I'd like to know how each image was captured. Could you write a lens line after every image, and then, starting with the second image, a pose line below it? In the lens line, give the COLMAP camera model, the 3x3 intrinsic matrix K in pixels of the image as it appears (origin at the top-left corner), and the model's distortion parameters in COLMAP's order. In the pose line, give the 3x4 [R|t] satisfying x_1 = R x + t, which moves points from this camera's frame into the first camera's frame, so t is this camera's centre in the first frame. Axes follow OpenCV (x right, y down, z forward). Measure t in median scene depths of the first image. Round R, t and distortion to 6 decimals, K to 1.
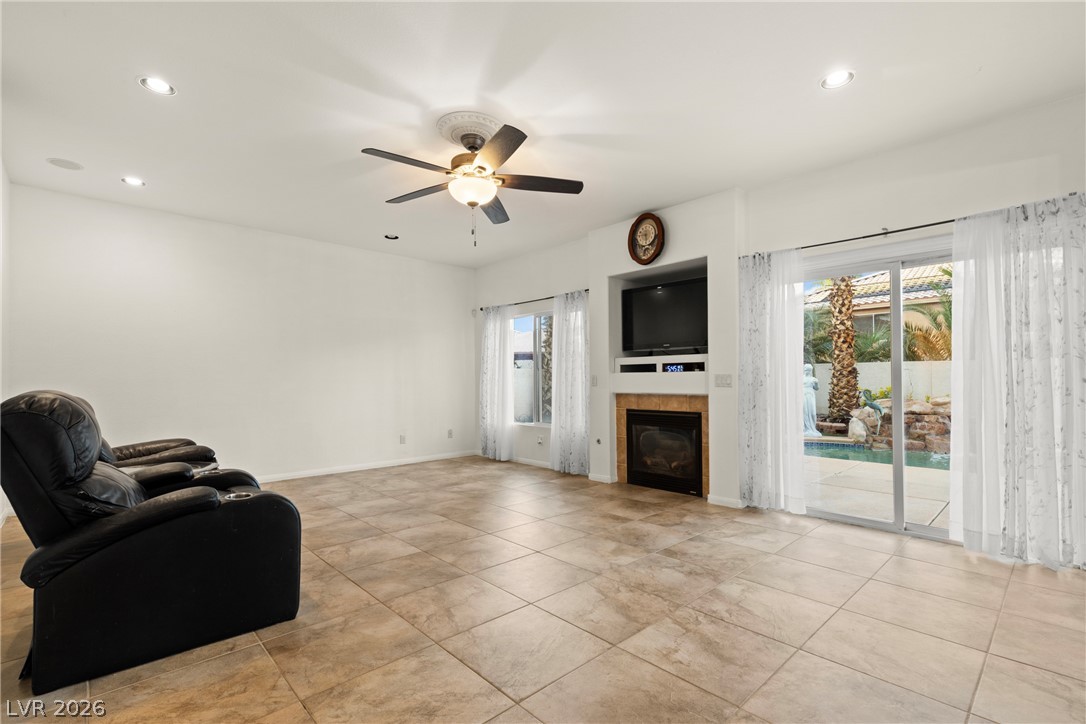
lens RADIAL K [[486.5, 0, 546.8], [0, 486.5, 373.9], [0, 0, 1]] dist [0.003306, 0.000182]
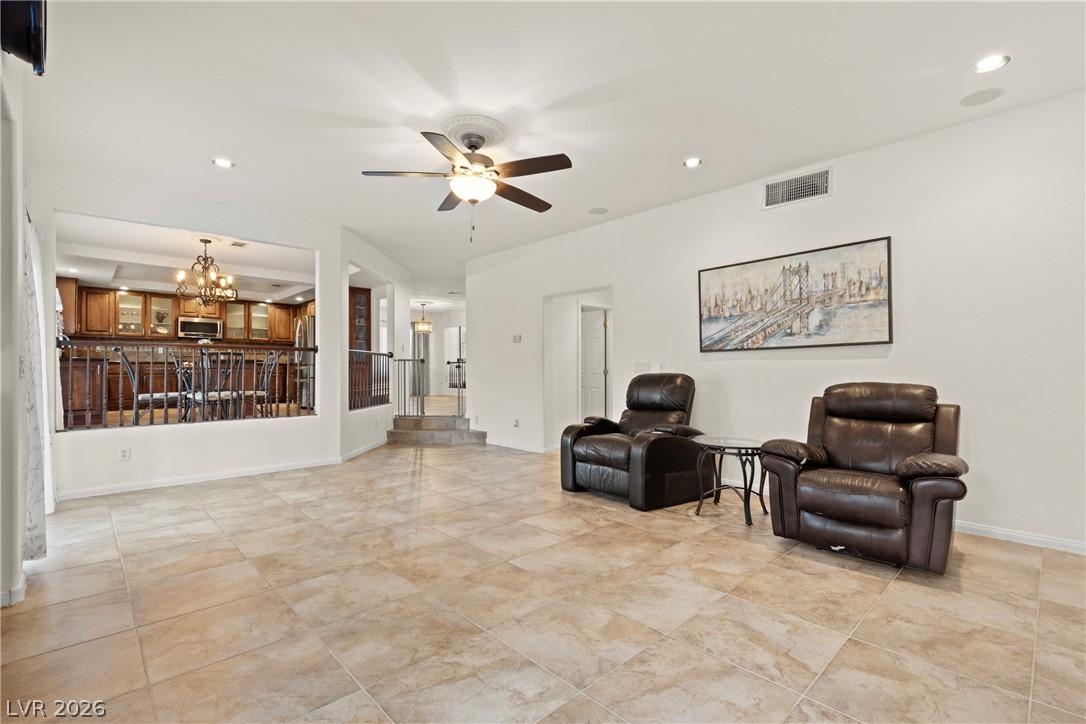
lens RADIAL K [[486.5, 0, 545.5], [0, 486.5, 368.6], [0, 0, 1]] dist [0.007895, -0.000279]
pose [[-0.999986, 0.002174, -0.004848, -0.281930], [0.002274, 0.999783, -0.020710, 0.034640], [0.004802, -0.020721, -0.999774, 1.910106]]
